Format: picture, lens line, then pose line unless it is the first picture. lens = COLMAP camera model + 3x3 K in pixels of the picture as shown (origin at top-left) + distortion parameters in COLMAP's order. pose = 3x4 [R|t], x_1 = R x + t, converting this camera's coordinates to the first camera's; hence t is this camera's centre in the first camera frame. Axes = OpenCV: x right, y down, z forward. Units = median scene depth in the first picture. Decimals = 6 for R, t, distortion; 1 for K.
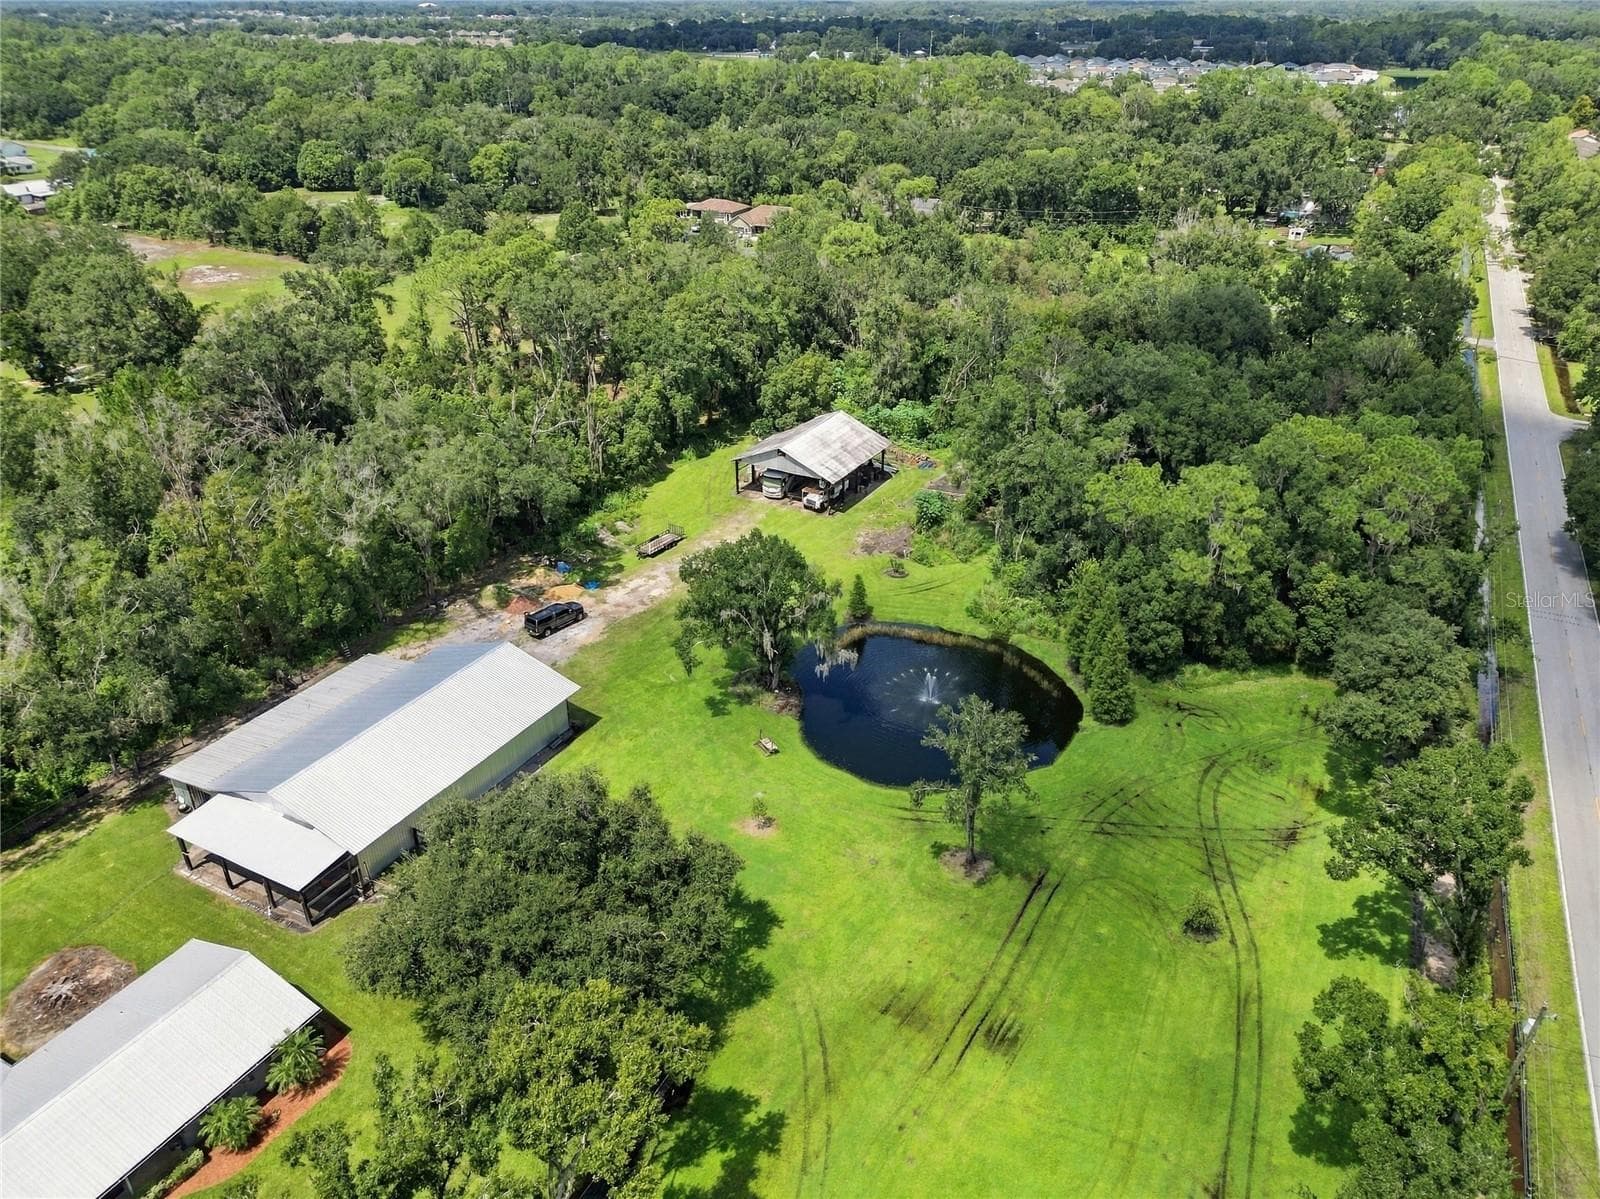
lens RADIAL K [[1140.7, 0, 800.0], [0, 1140.7, 599.5], [0, 0, 1]] dist [0.135667, -0.191650]
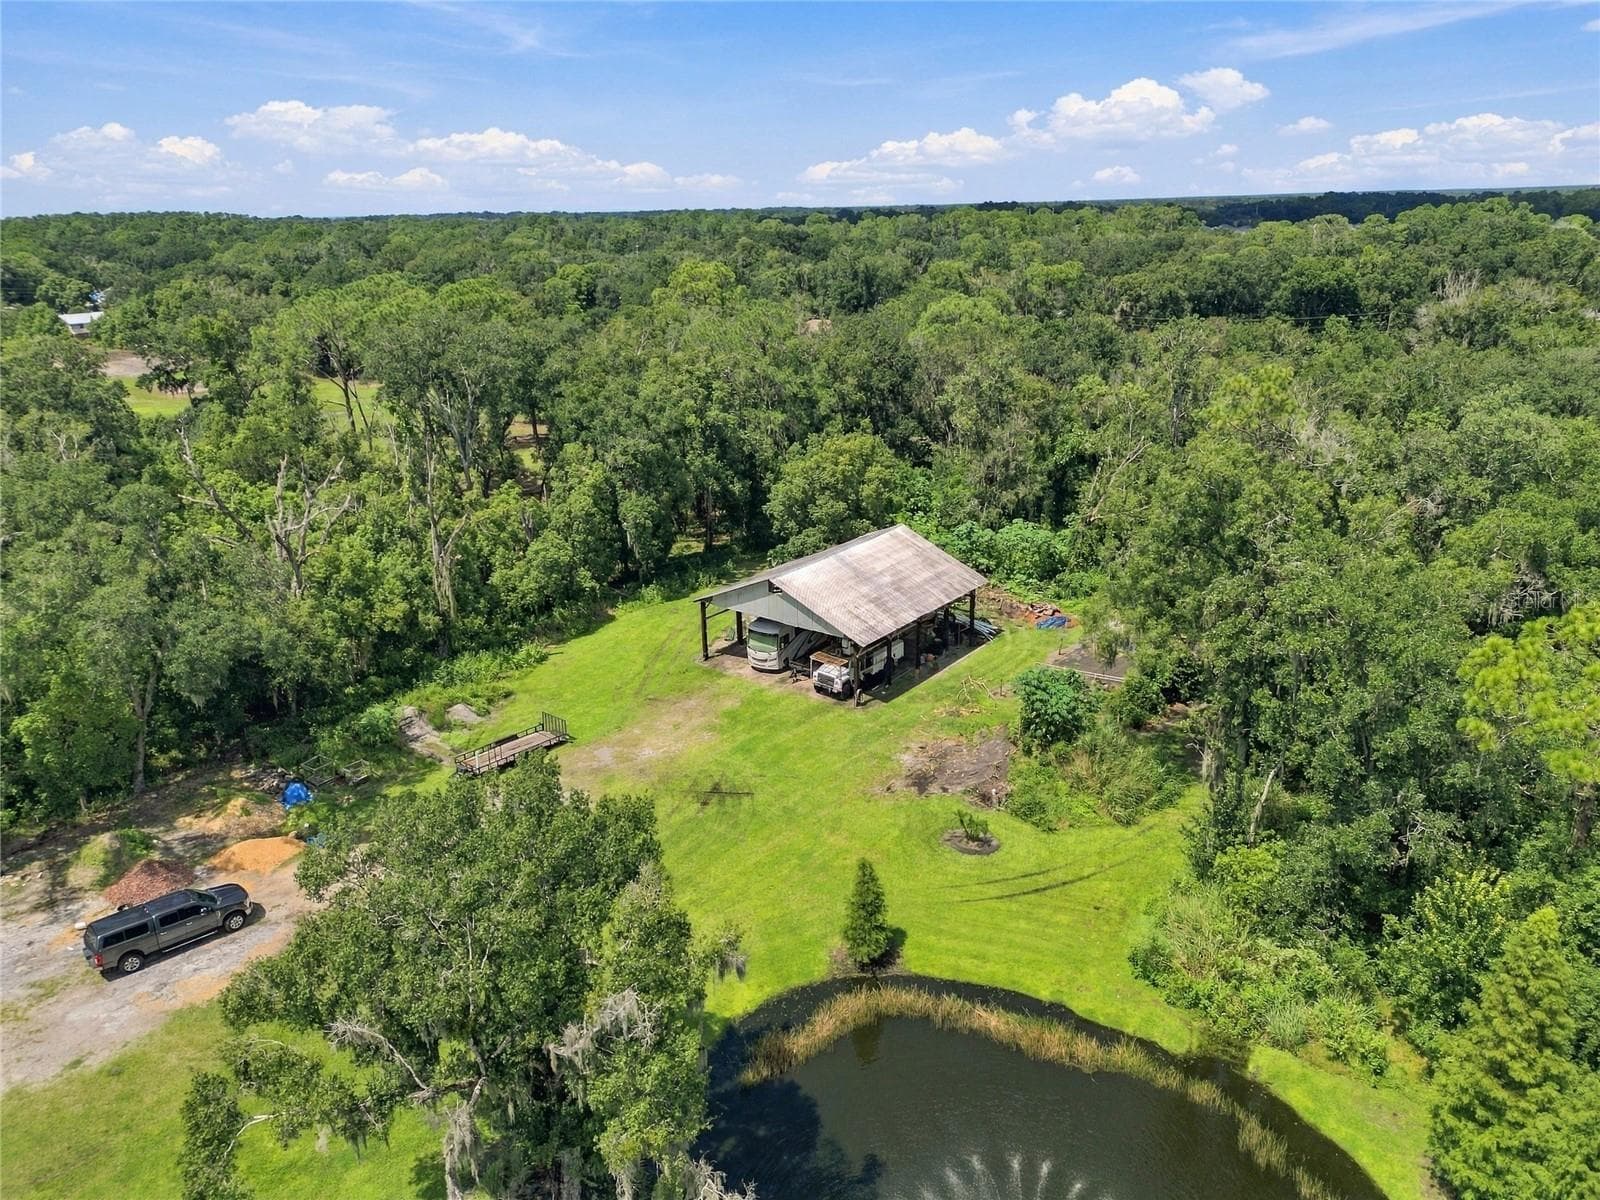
lens RADIAL K [[1140.7, 0, 800.0], [0, 1140.7, 600.0], [0, 0, 1]] dist [0.135667, -0.191650]
pose [[0.991216, 0.027737, -0.129314, 0.063510], [-0.046849, 0.987999, -0.147187, -0.041725], [0.123679, 0.151952, 0.980619, 0.453613]]
